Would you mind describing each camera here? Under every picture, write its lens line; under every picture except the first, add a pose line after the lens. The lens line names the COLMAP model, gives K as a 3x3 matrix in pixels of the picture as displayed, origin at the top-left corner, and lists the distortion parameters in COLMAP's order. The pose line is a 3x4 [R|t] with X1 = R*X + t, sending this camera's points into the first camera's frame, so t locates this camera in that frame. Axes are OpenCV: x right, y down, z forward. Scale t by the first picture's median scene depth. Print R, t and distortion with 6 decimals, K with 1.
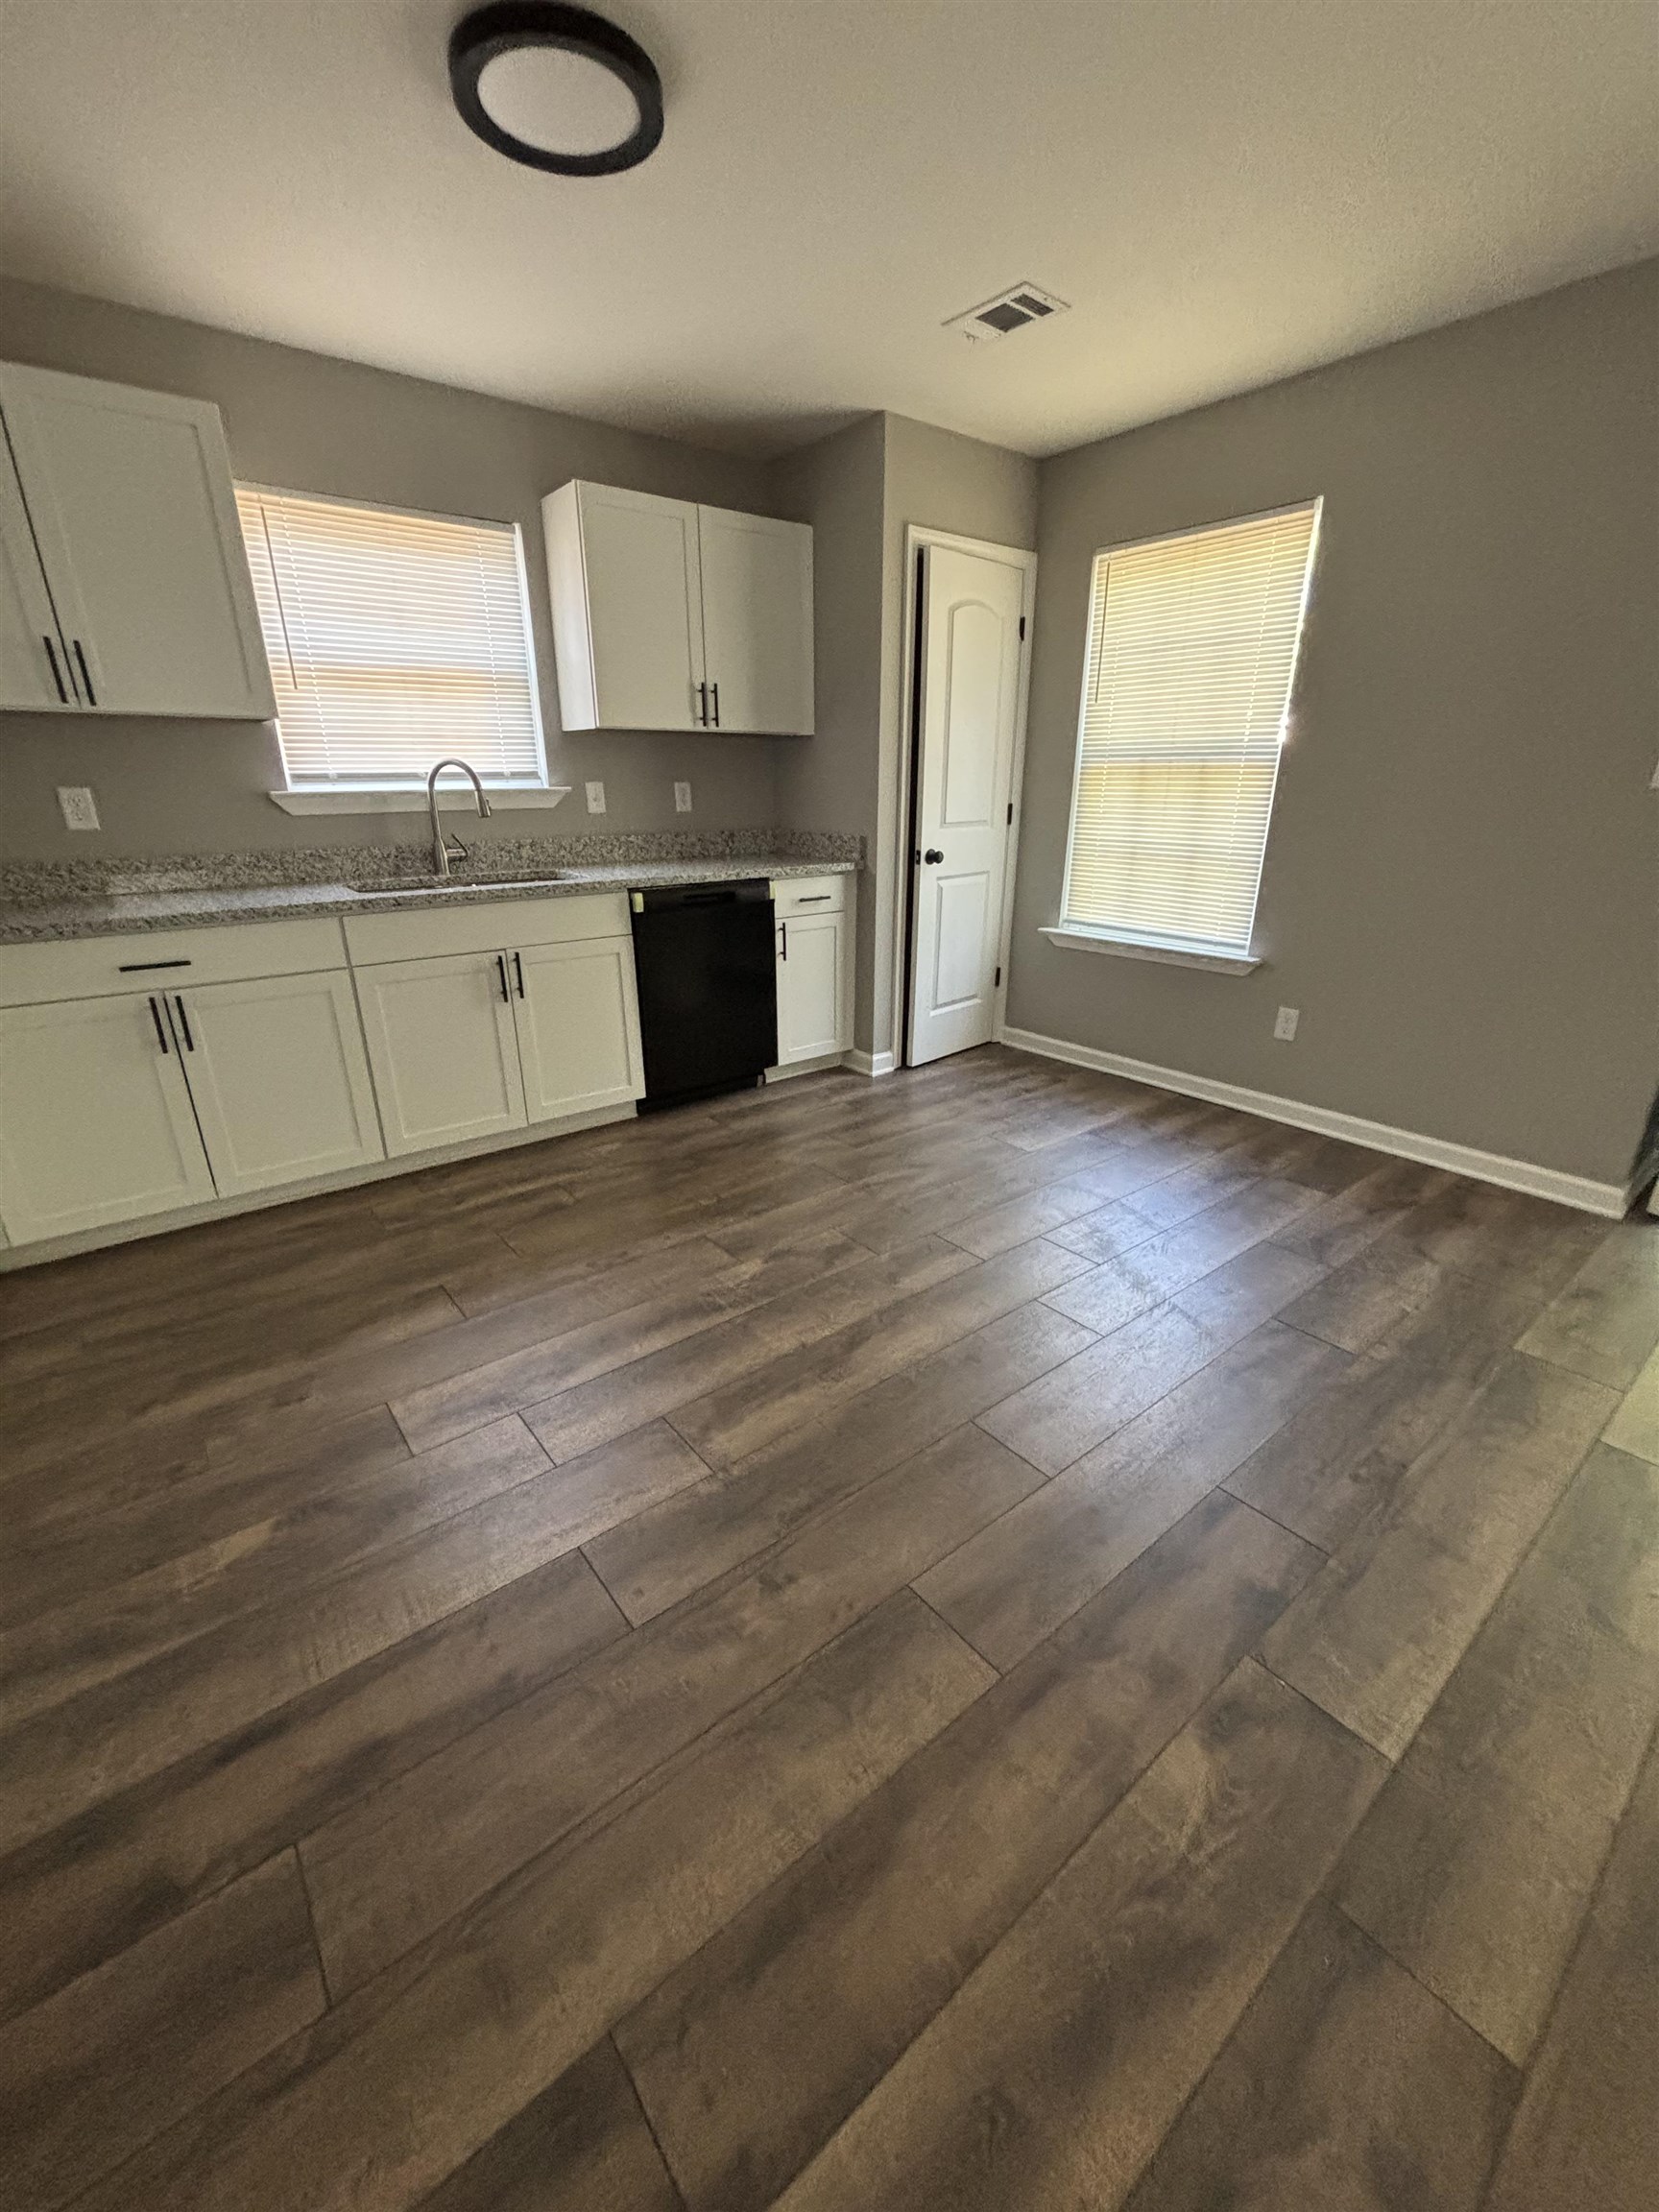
lens RADIAL K [[874.1, 0, 844.8], [0, 874.1, 1112.8], [0, 0, 1]] dist [-0.000578, -0.000080]
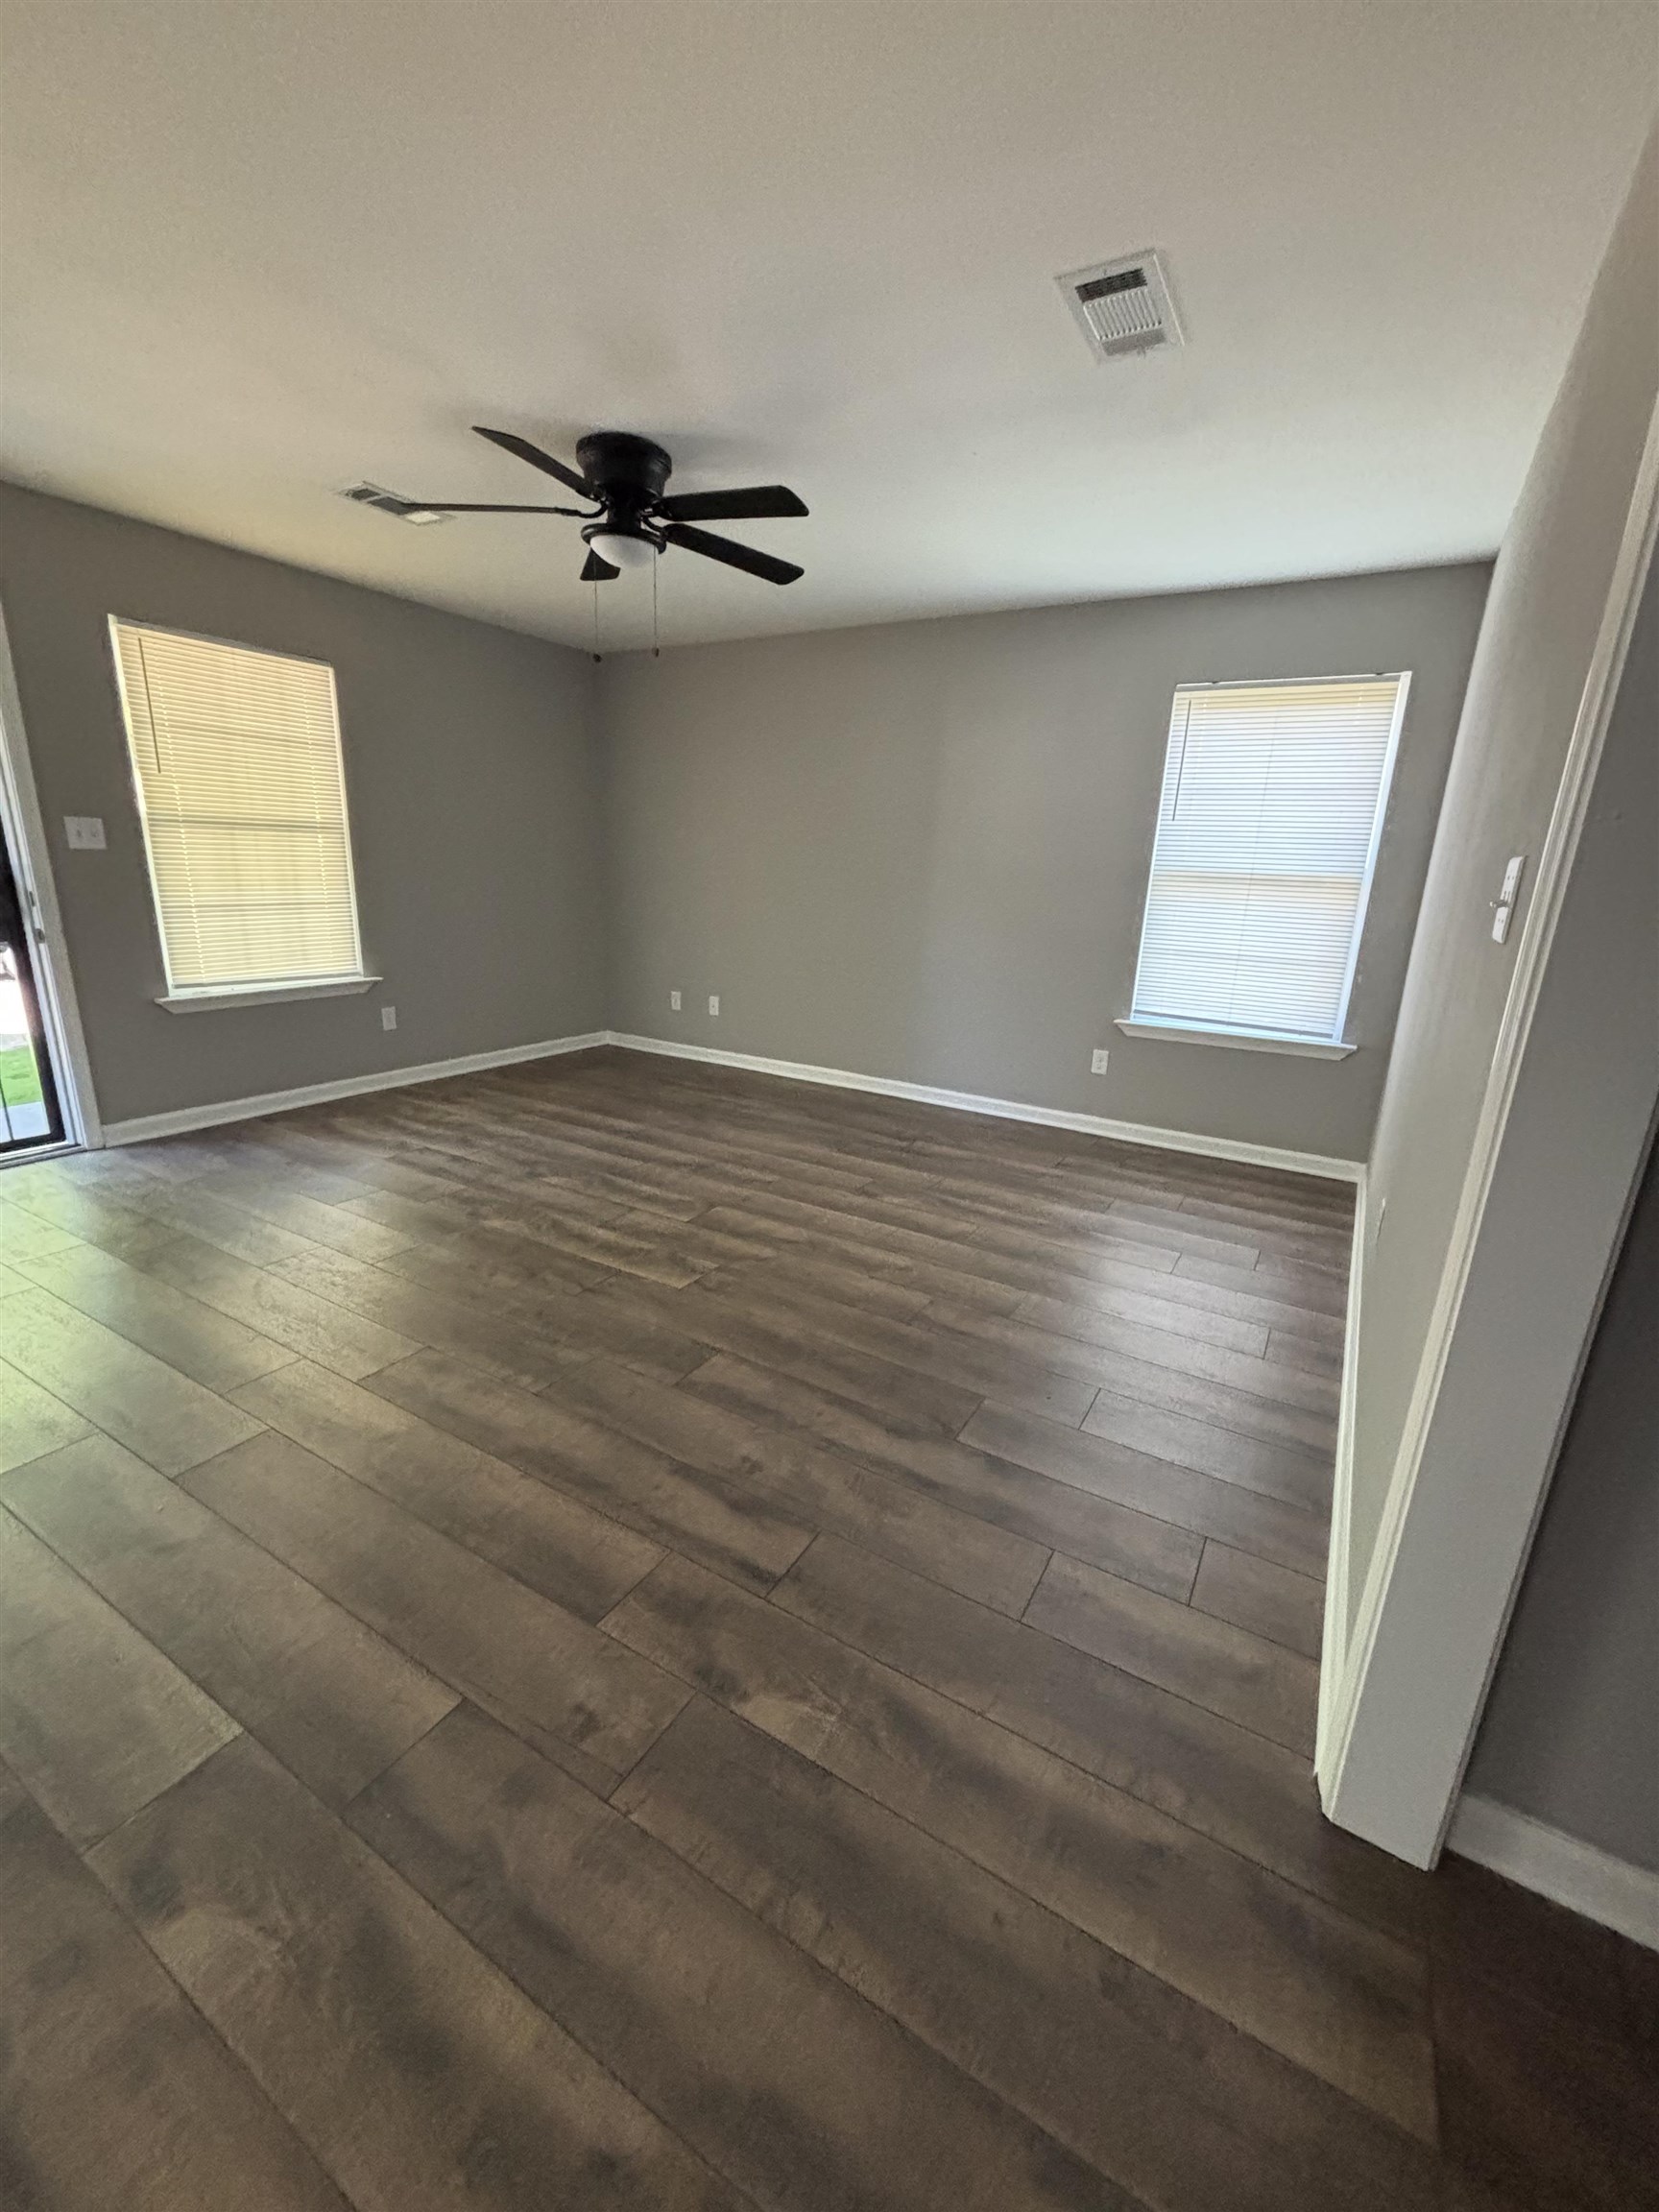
lens RADIAL K [[895.8, 0, 831.4], [0, 895.8, 1112.3], [0, 0, 1]] dist [-0.000873, -0.000198]
pose [[-0.349738, -0.250842, 0.902642, -0.163503], [0.309985, 0.878233, 0.364166, -0.040713], [-0.884077, 0.407168, -0.229394, 0.111516]]
